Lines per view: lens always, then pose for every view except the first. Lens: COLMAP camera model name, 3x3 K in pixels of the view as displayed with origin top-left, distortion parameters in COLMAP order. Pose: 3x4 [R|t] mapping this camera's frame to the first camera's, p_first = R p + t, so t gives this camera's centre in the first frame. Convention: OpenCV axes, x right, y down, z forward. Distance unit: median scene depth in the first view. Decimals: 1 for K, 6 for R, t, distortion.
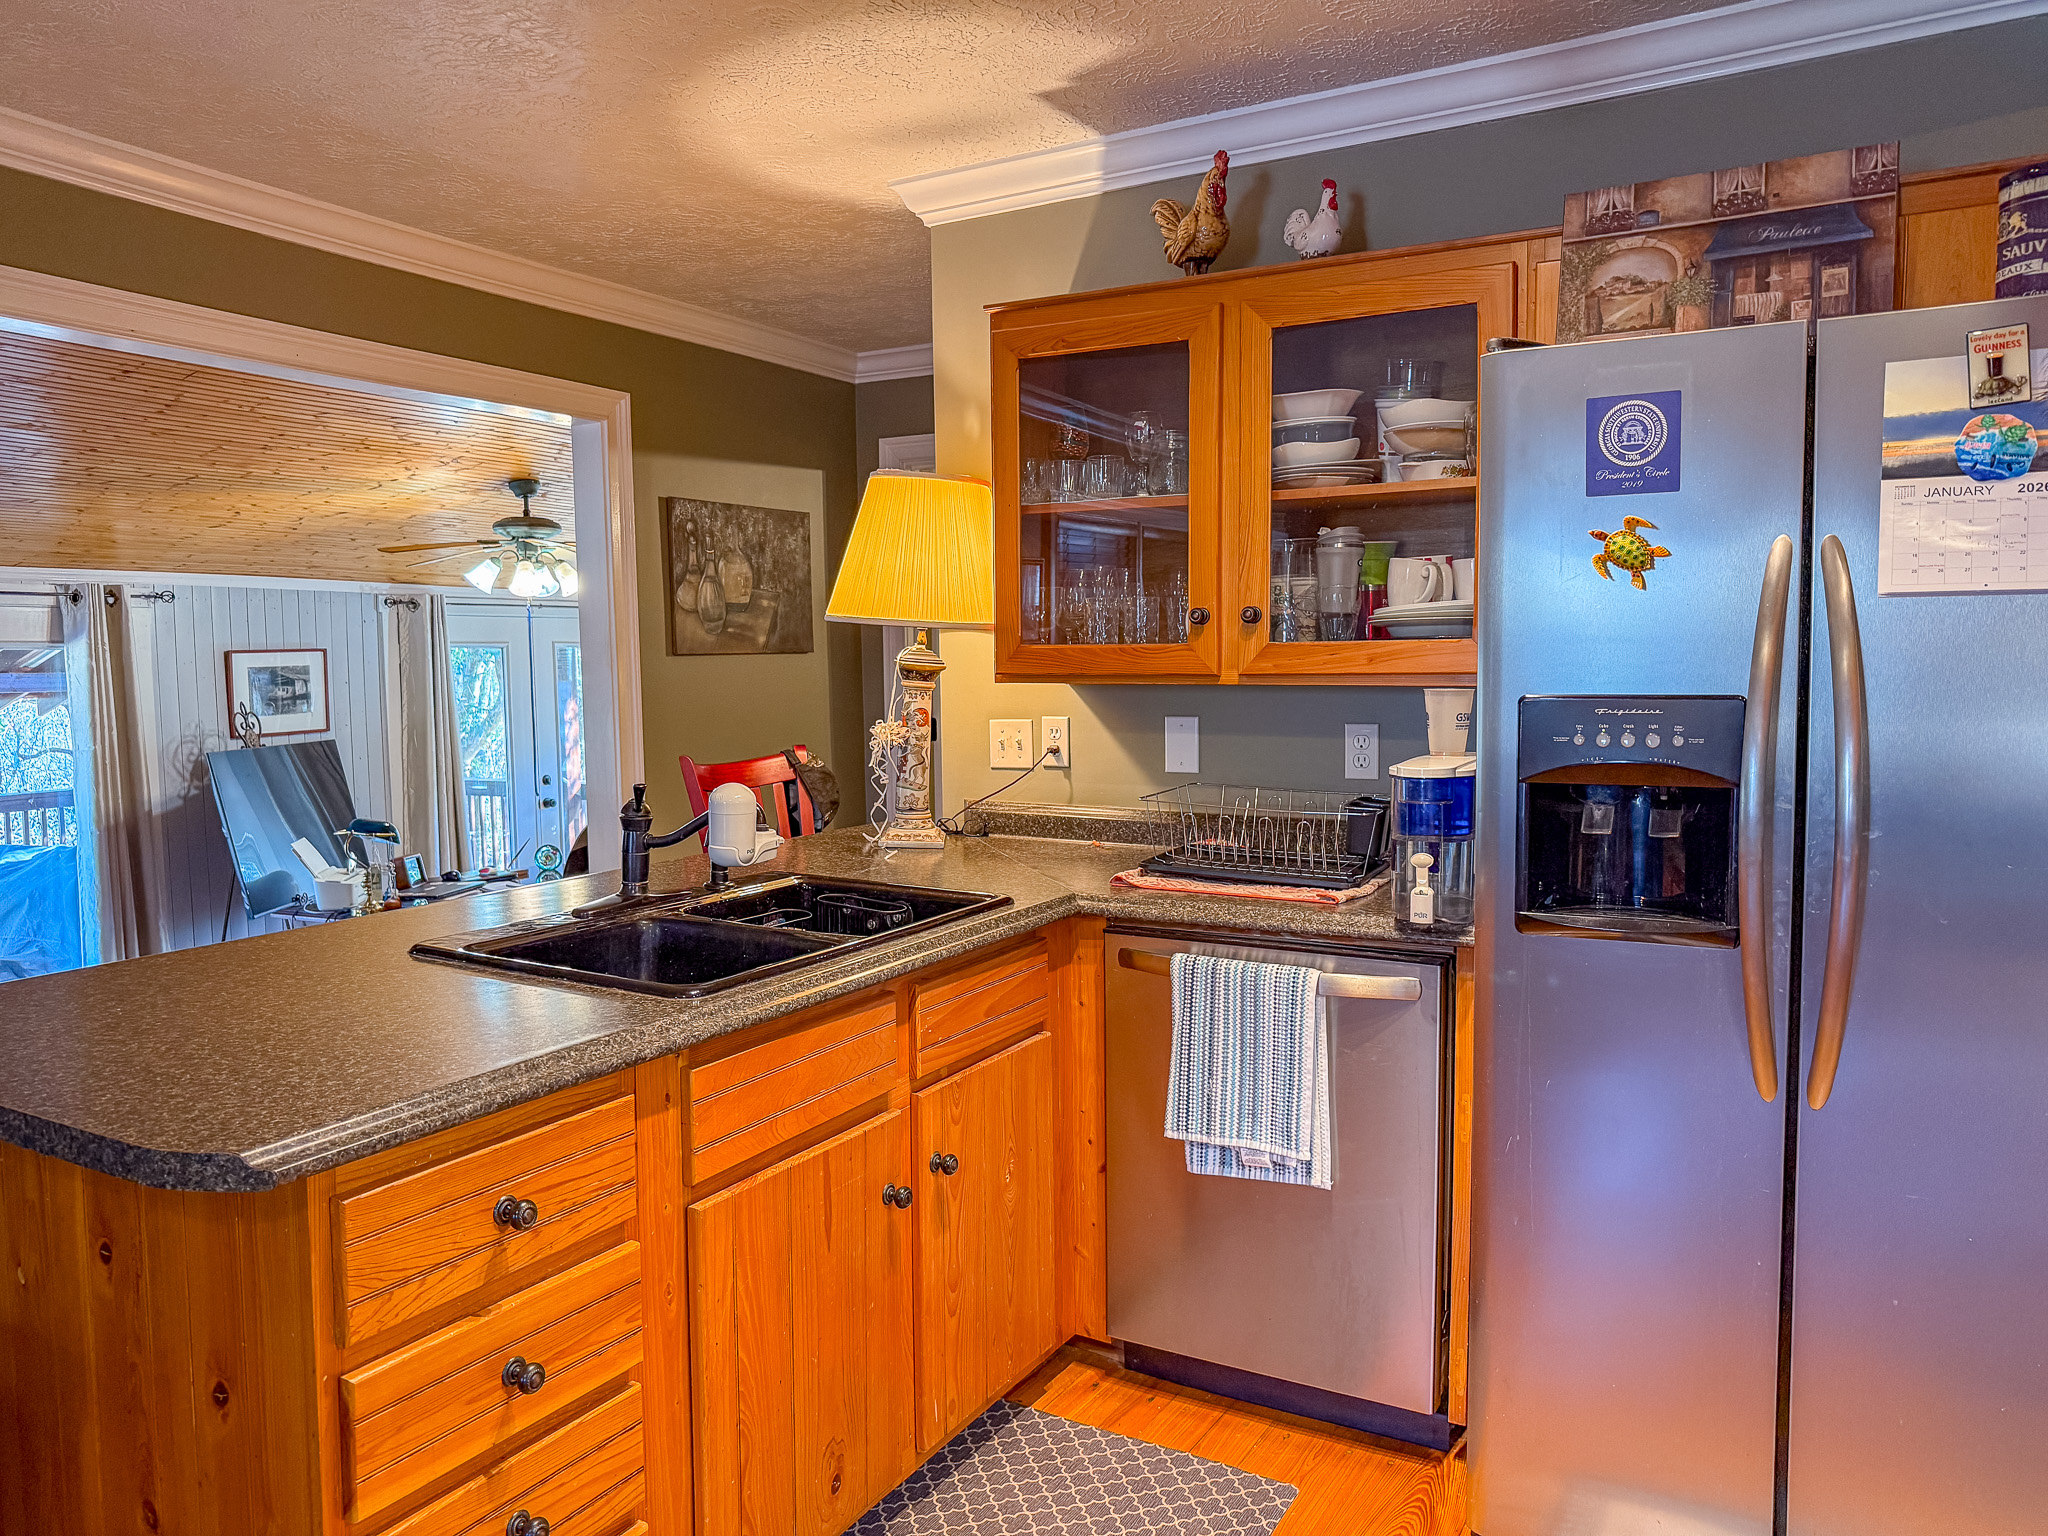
lens RADIAL K [[1468.3, 0, 1024.5], [0, 1468.3, 770.9], [0, 0, 1]] dist [-0.003388, 0.002591]
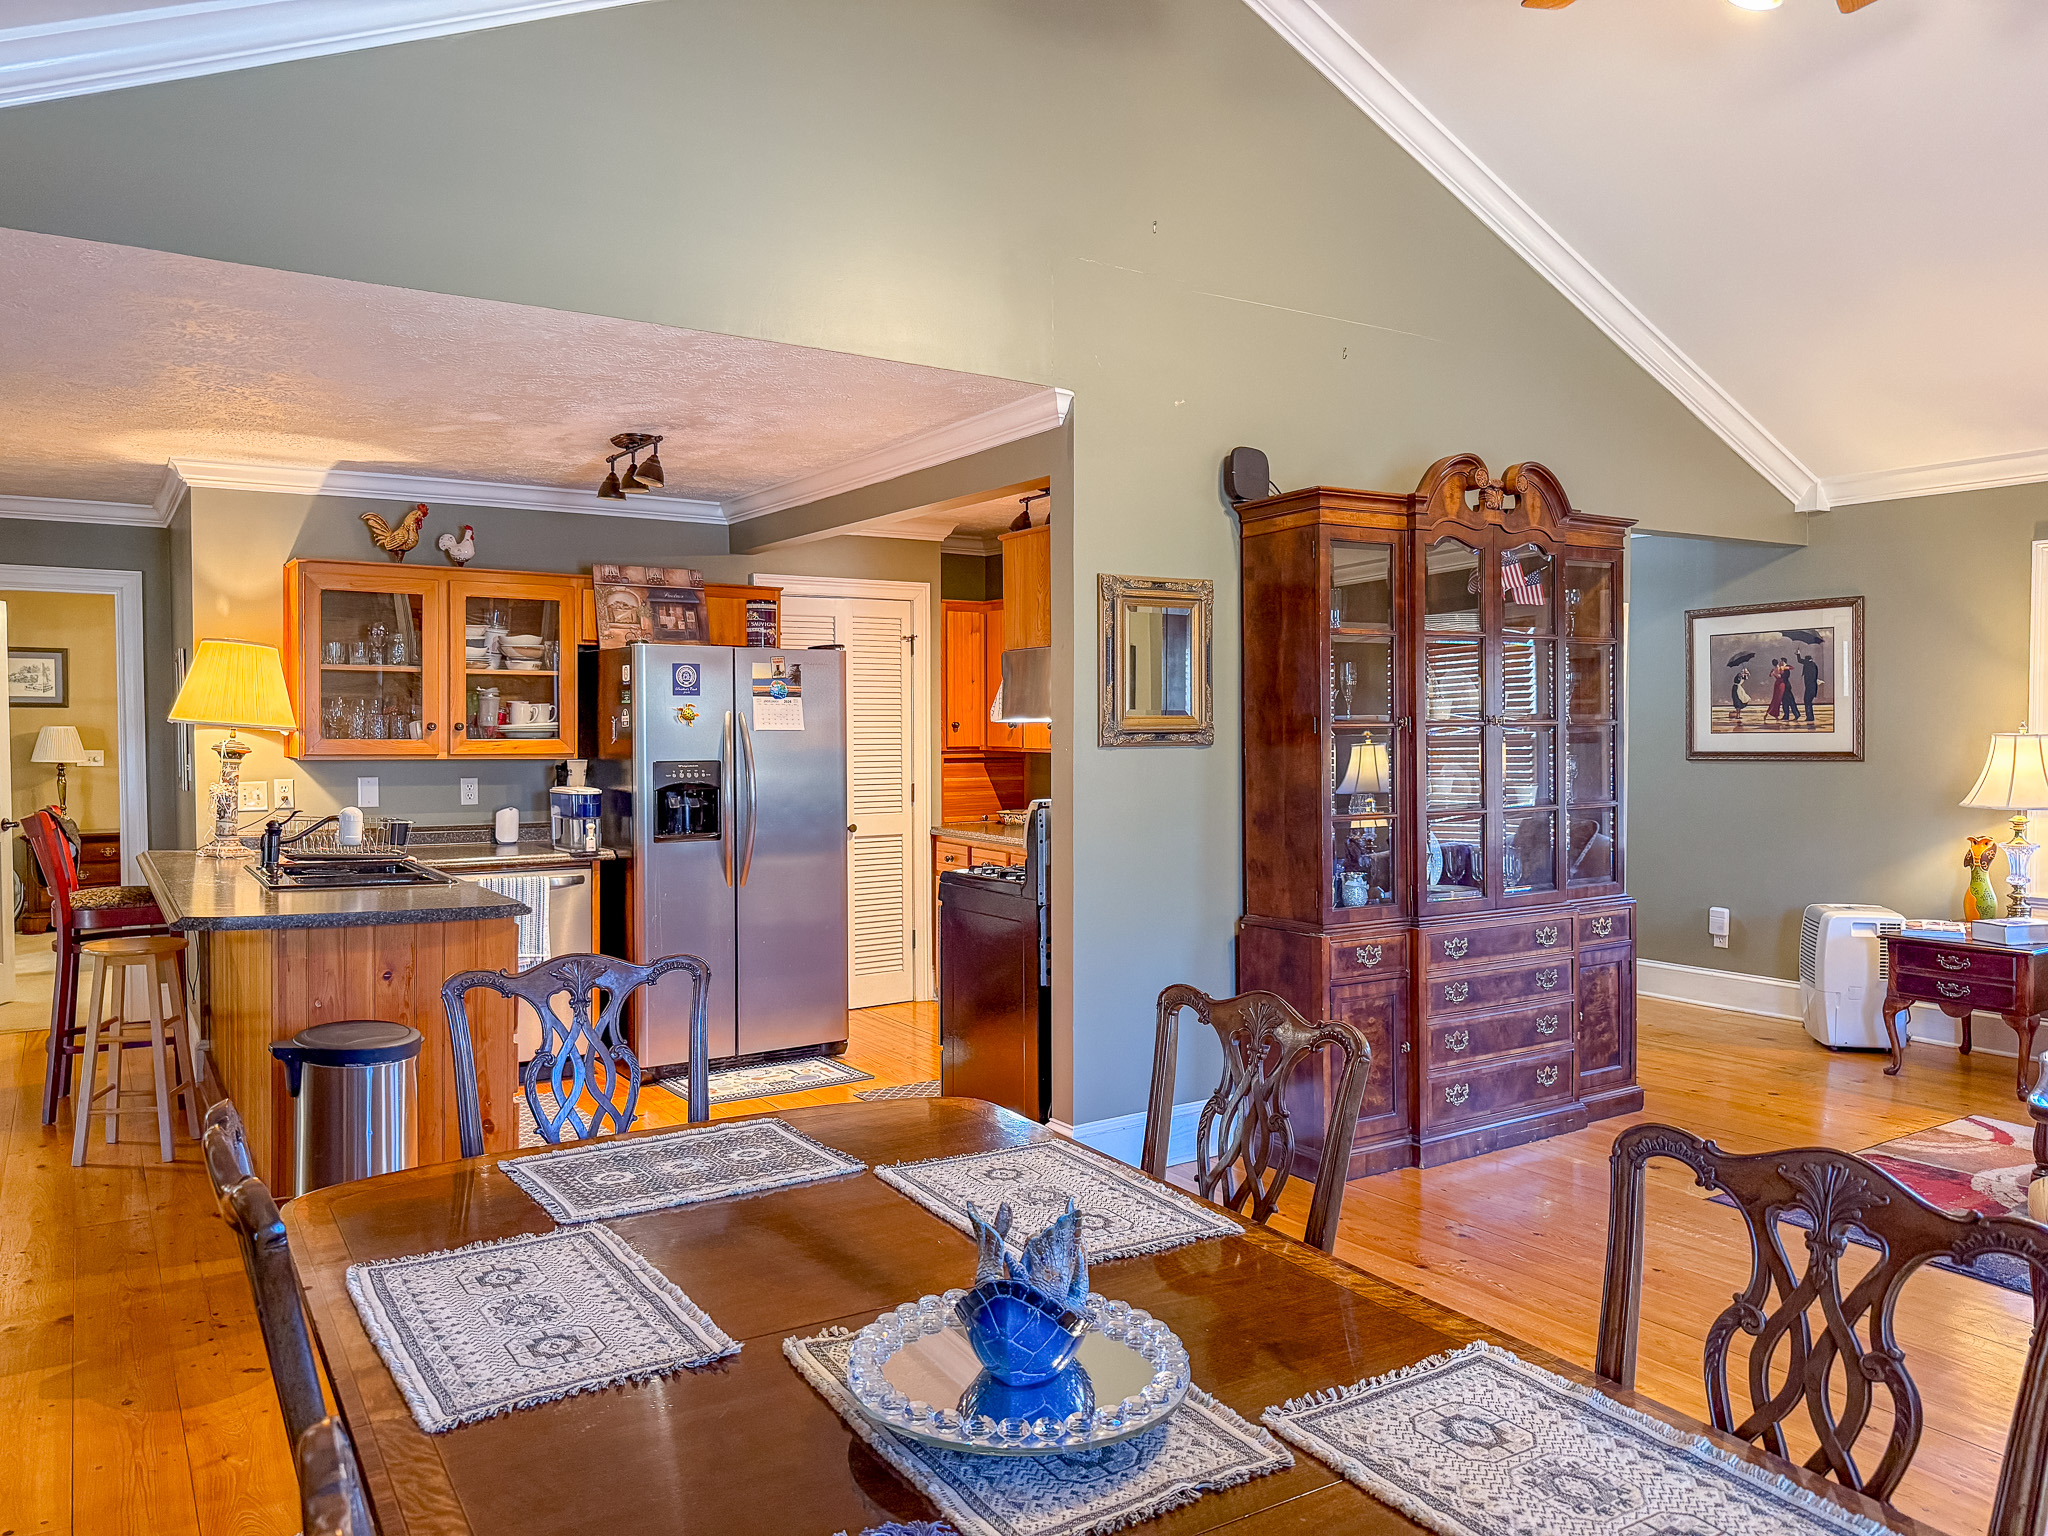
lens RADIAL K [[1468.3, 0, 1025.0], [0, 1468.3, 761.3], [0, 0, 1]] dist [-0.003388, 0.002591]
pose [[0.470659, -0.008265, 0.882276, -1.610563], [0.061419, 0.997837, -0.023417, 0.053569], [-0.880175, 0.065210, 0.470149, -0.872132]]
